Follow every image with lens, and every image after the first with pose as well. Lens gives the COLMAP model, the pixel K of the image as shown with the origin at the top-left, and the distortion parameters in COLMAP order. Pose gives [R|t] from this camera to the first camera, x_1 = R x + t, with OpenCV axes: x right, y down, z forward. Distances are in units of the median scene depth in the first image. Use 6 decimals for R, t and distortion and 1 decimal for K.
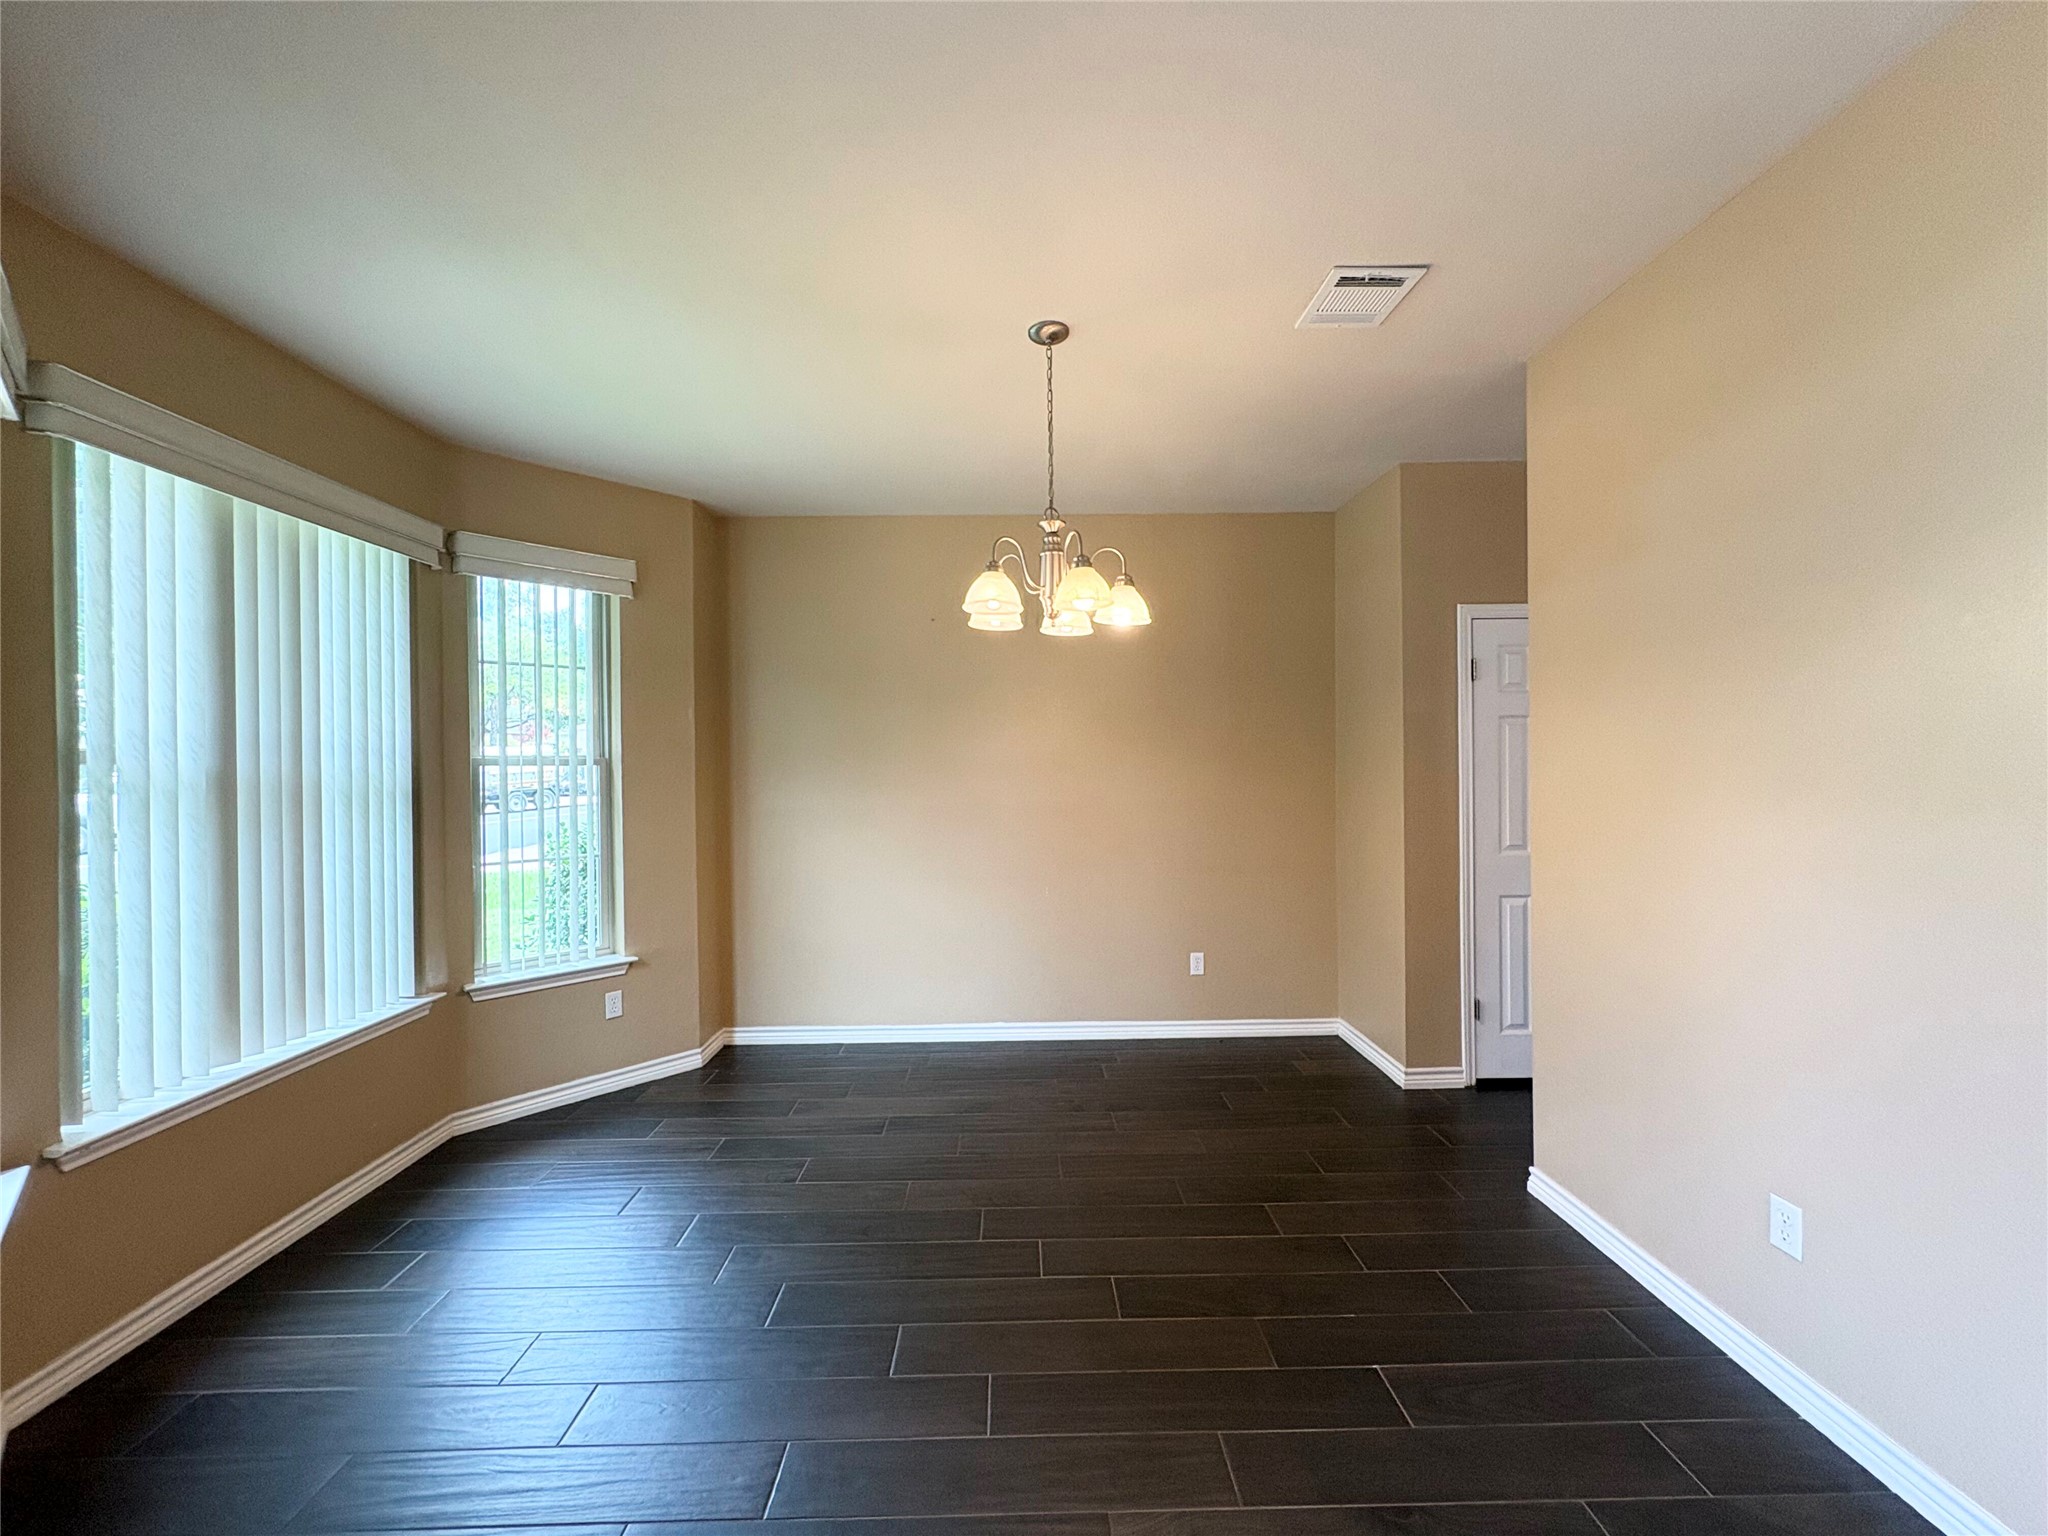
lens RADIAL K [[816.7, 0, 1022.4], [0, 816.7, 763.0], [0, 0, 1]] dist [-0.001223, 0.000100]
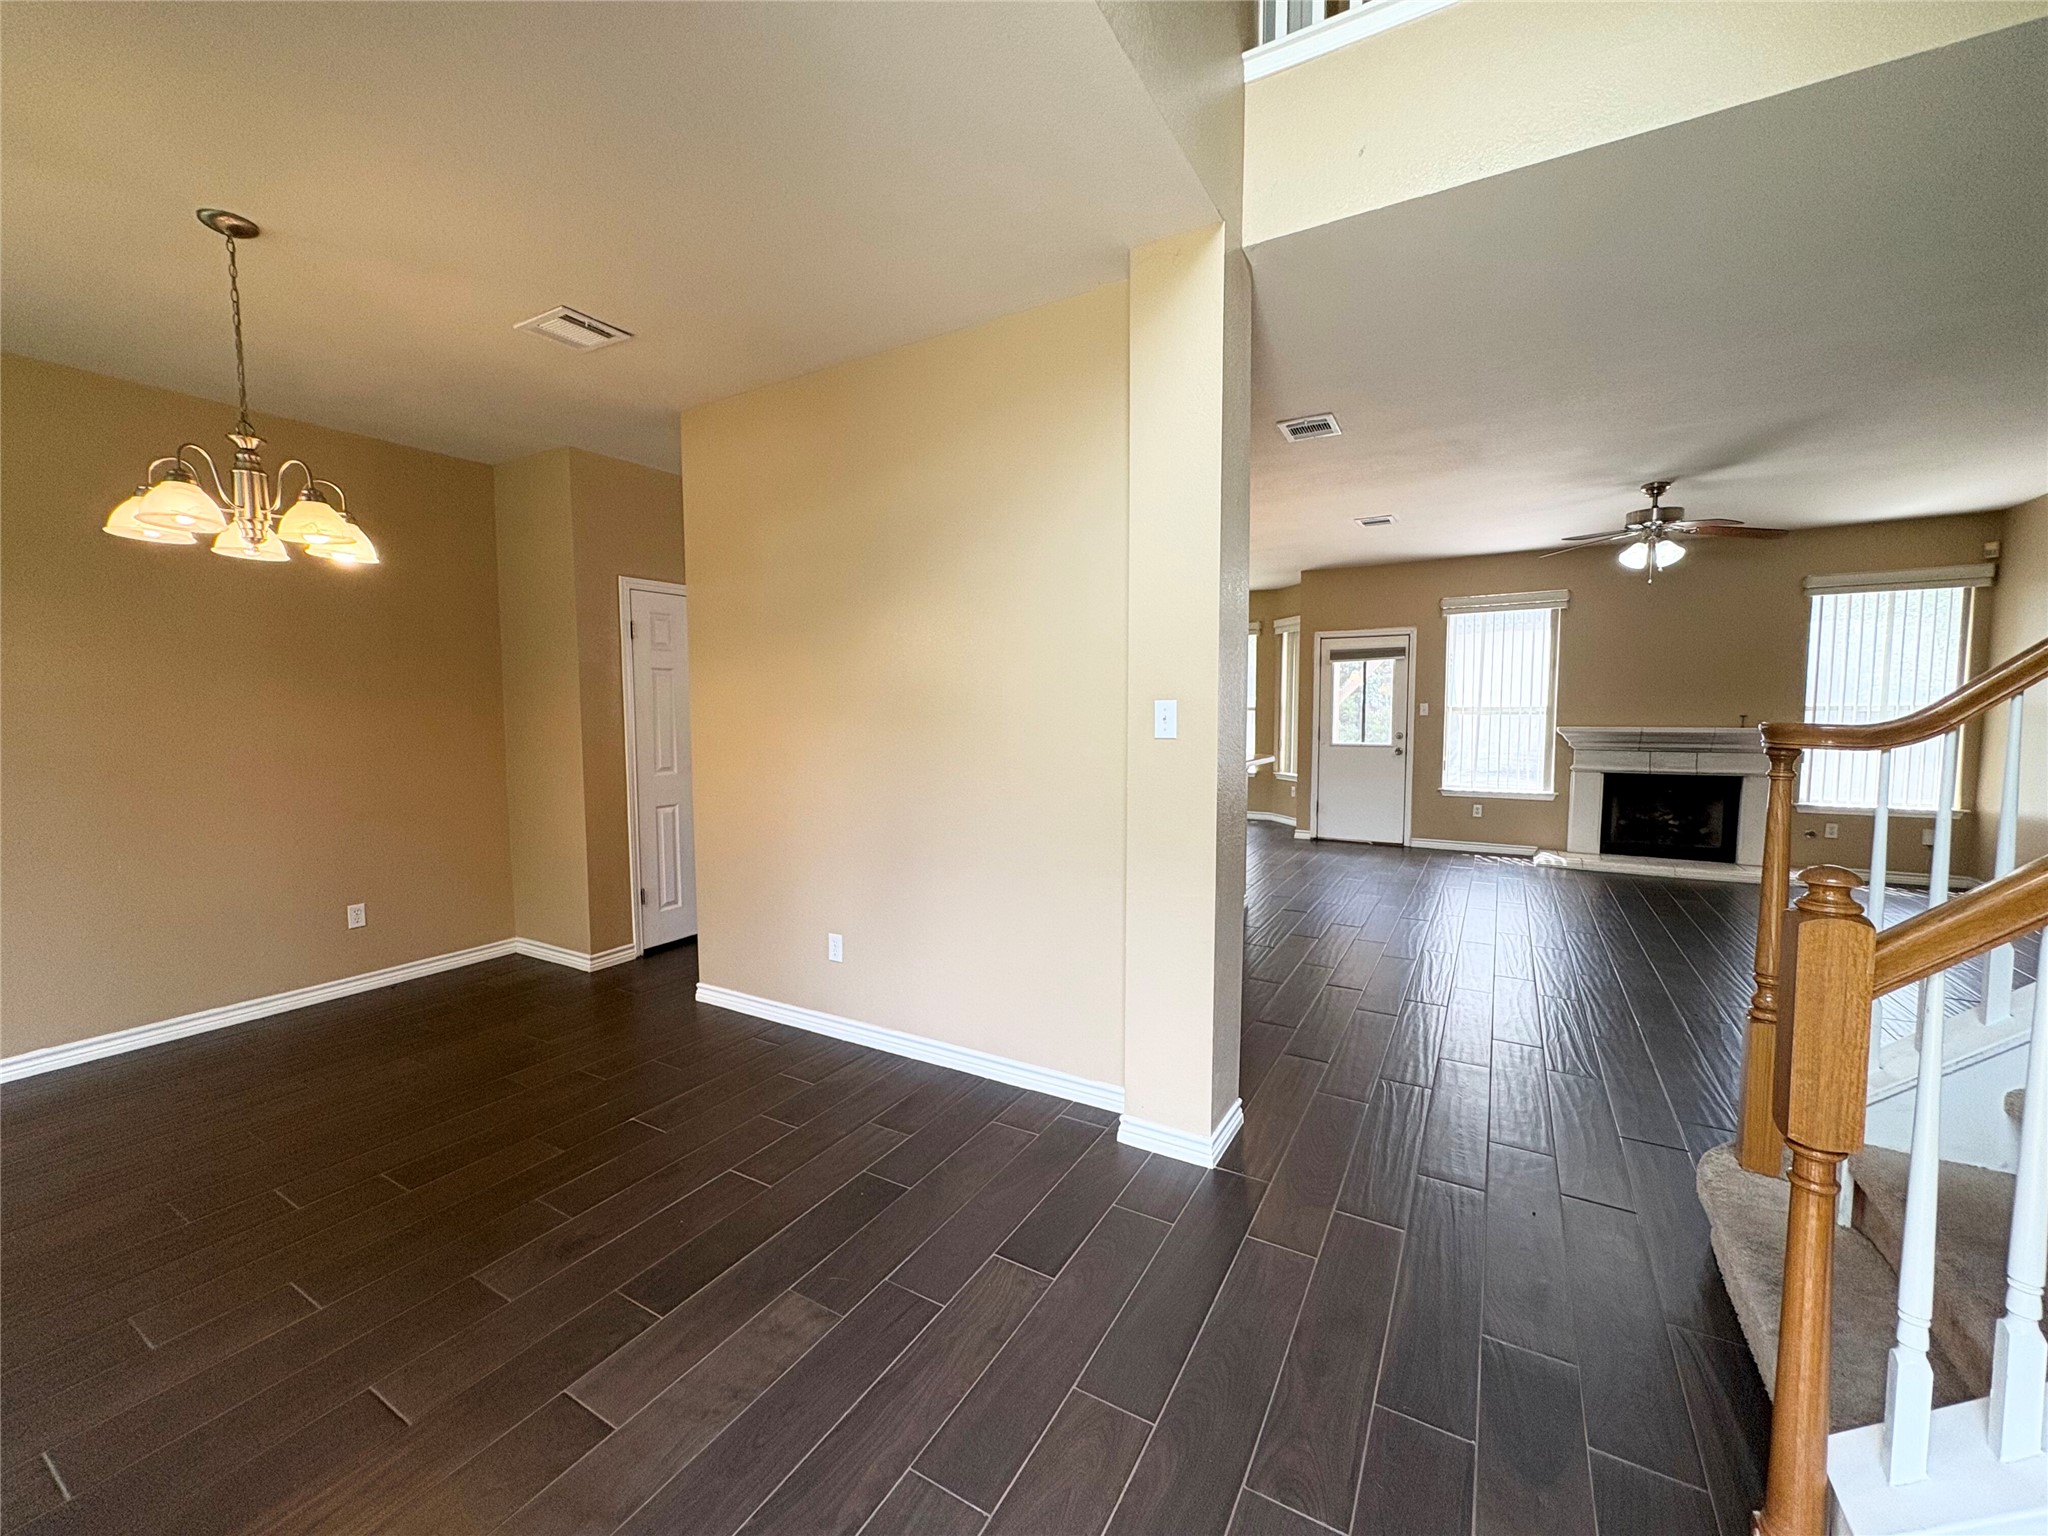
lens RADIAL K [[816.7, 0, 1031.4], [0, 816.7, 769.6], [0, 0, 1]] dist [-0.001223, 0.000100]
pose [[0.510959, -0.059778, 0.857524, -0.225811], [-0.001028, 0.997536, 0.070151, 0.011412], [-0.859604, -0.036726, 0.509639, -0.178193]]
